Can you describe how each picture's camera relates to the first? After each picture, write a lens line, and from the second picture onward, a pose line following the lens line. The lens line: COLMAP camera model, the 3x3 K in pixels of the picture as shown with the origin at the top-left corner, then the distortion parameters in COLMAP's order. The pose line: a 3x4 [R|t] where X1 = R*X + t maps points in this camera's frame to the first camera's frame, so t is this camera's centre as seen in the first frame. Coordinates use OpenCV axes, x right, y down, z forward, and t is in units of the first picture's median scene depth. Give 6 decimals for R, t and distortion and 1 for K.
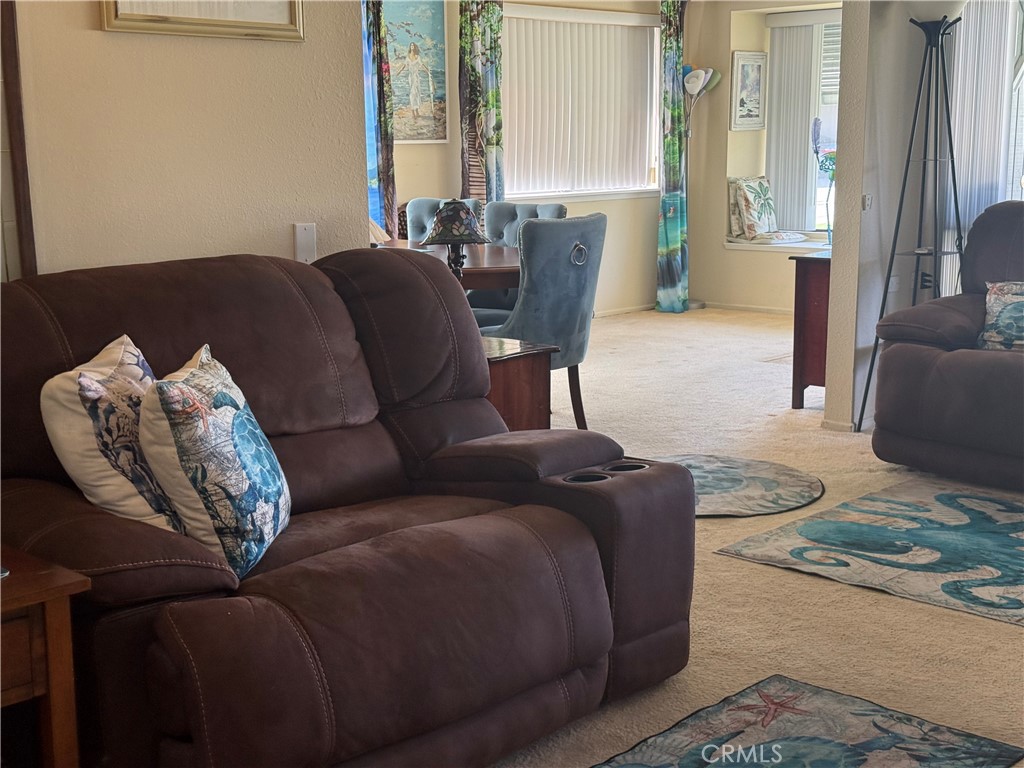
lens RADIAL K [[1432.9, 0, 508.0], [0, 1432.9, 387.5], [0, 0, 1]] dist [0.190915, -0.376134]
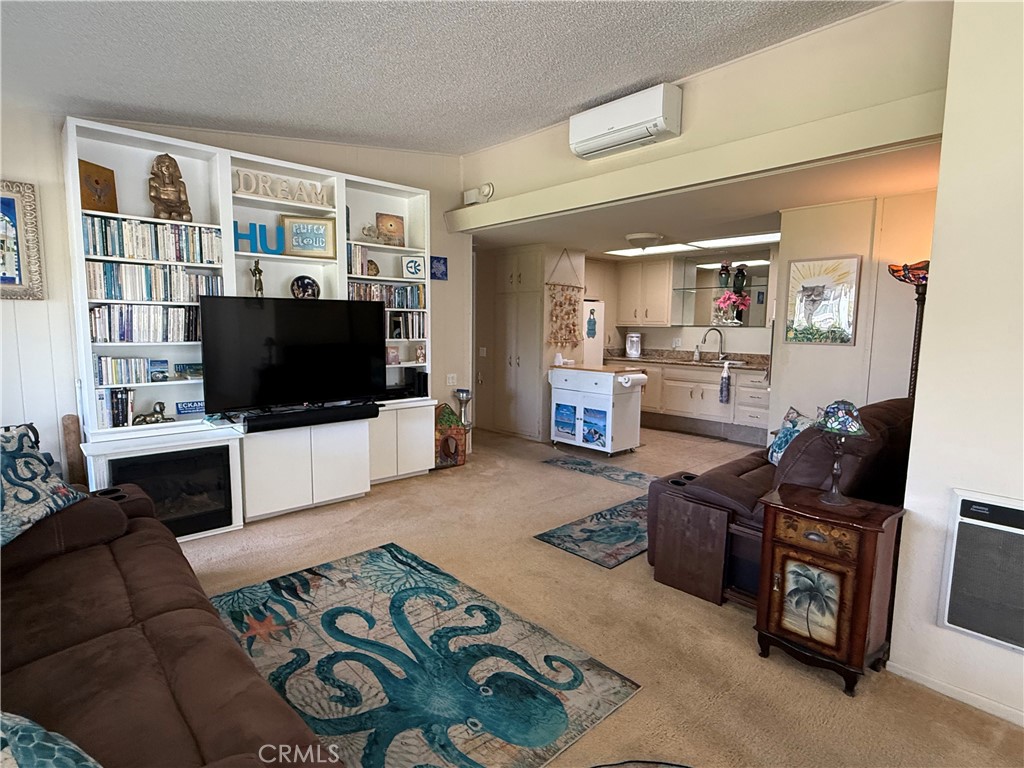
lens RADIAL K [[542.5, 0, 512.2], [0, 542.5, 385.2], [0, 0, 1]] dist [-0.000156, 0.001202]
pose [[-0.998179, -0.010481, 0.059409, 0.126079], [0.007145, 0.957318, 0.288947, -0.148639], [-0.059901, 0.288845, -0.955500, 0.754171]]
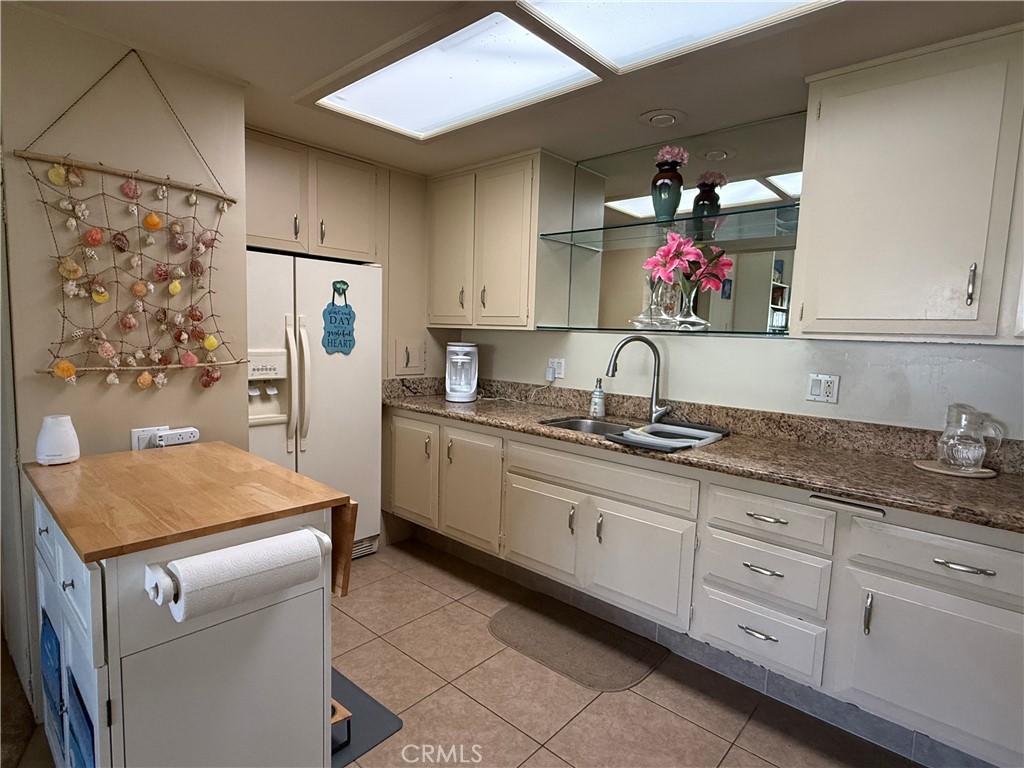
lens RADIAL K [[542.5, 0, 512.2], [0, 542.5, 385.2], [0, 0, 1]] dist [-0.000156, 0.001202]
pose [[-0.999231, -0.022454, -0.032130, -0.055432], [-0.030485, 0.960423, 0.276871, -0.043878], [0.024642, 0.277638, -0.960370, 0.206188]]
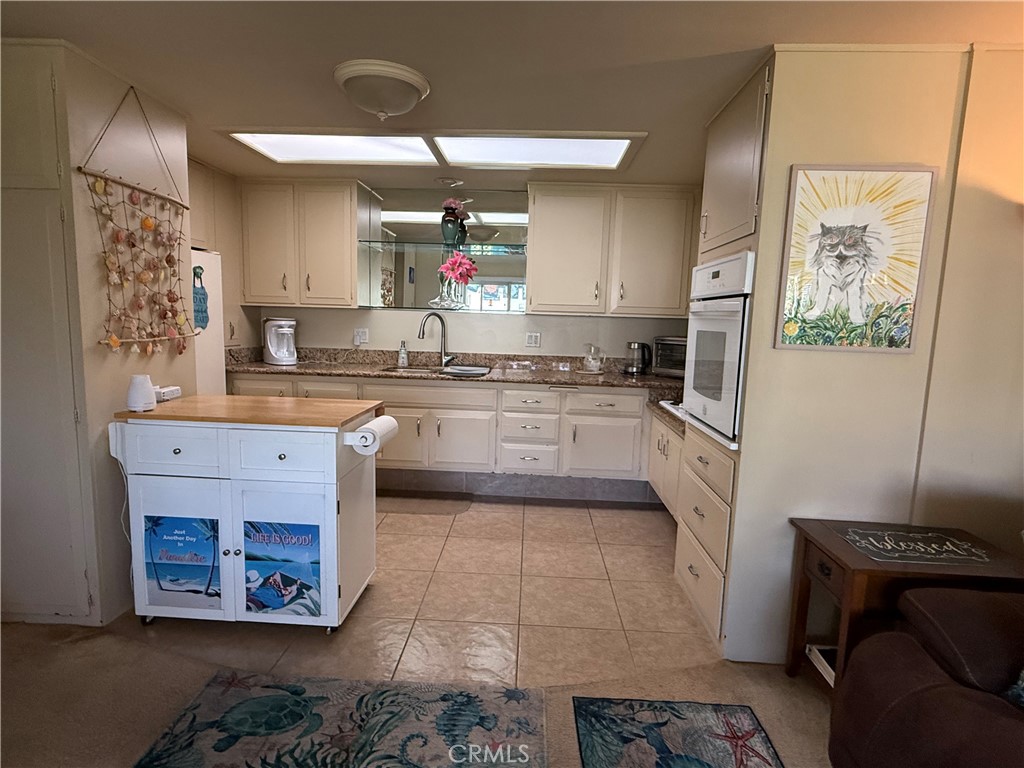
lens RADIAL K [[542.5, 0, 512.2], [0, 542.5, 385.2], [0, 0, 1]] dist [-0.000156, 0.001202]
pose [[-0.753178, 0.065296, -0.654568, 0.144771], [-0.143314, 0.954871, 0.260157, -0.063652], [0.642016, 0.289754, -0.709830, 0.322794]]
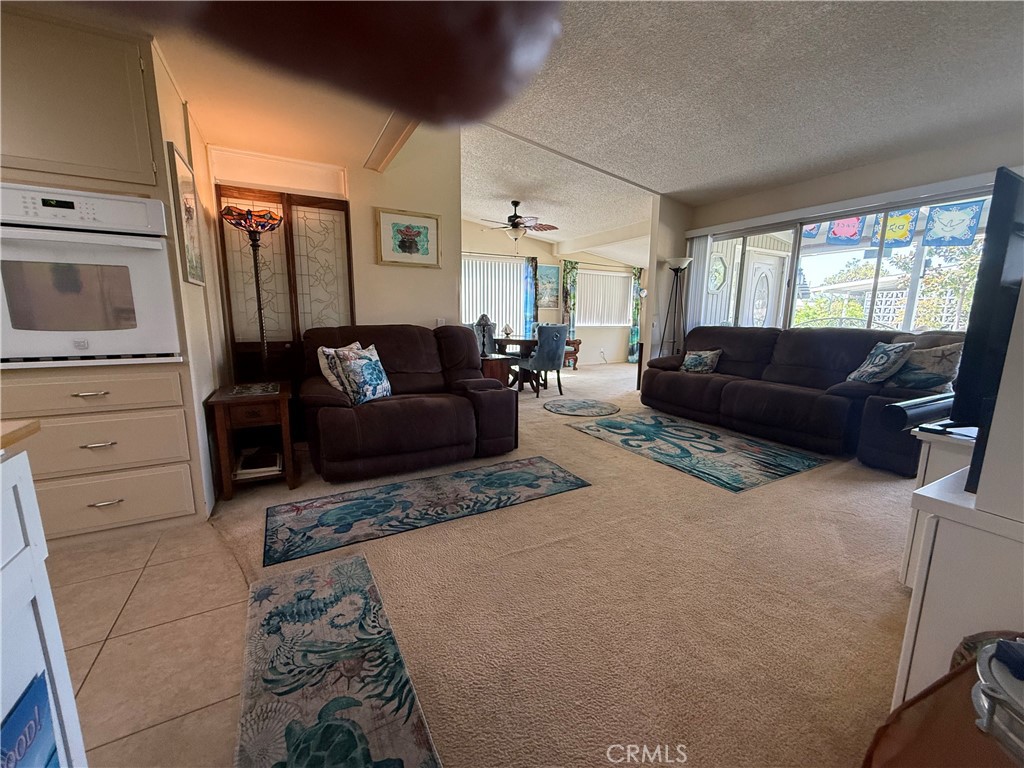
lens RADIAL K [[410.9, 0, 511.4], [0, 410.9, 383.5], [0, 0, 1]] dist [0.000851, 0.000225]
pose [[0.952757, 0.068133, -0.295994, 0.164358], [-0.071277, 0.997457, 0.000169, 0.016215], [0.295253, 0.020936, 0.955190, 0.037233]]
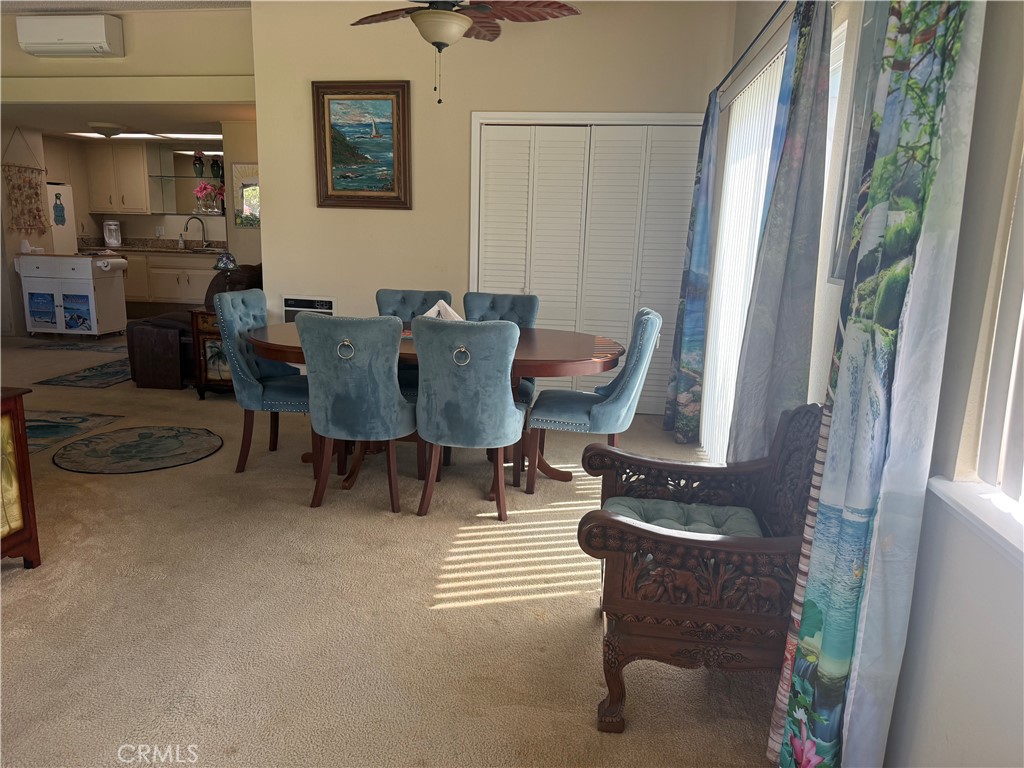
lens RADIAL K [[728.0, 0, 503.7], [0, 728.0, 387.0], [0, 0, 1]] dist [0.042957, -0.058202]
pose [[-0.810300, 0.111564, -0.575297, 0.173635], [-0.125990, 0.925588, 0.356949, -0.220703], [0.572311, 0.361718, -0.735948, 1.173016]]
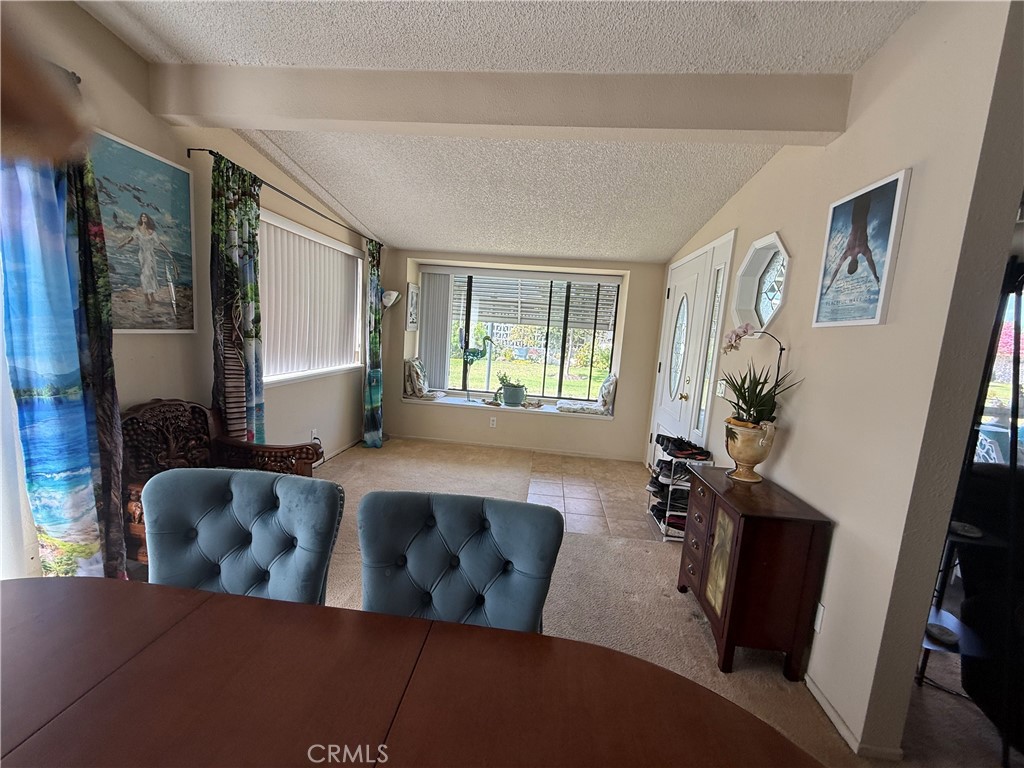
lens RADIAL K [[410.9, 0, 511.4], [0, 410.9, 383.5], [0, 0, 1]] dist [0.000851, 0.000225]
pose [[0.782173, -0.017024, 0.622829, -0.051847], [0.033067, 0.999352, -0.014212, -0.135982], [-0.622184, 0.031711, 0.782229, 0.714966]]
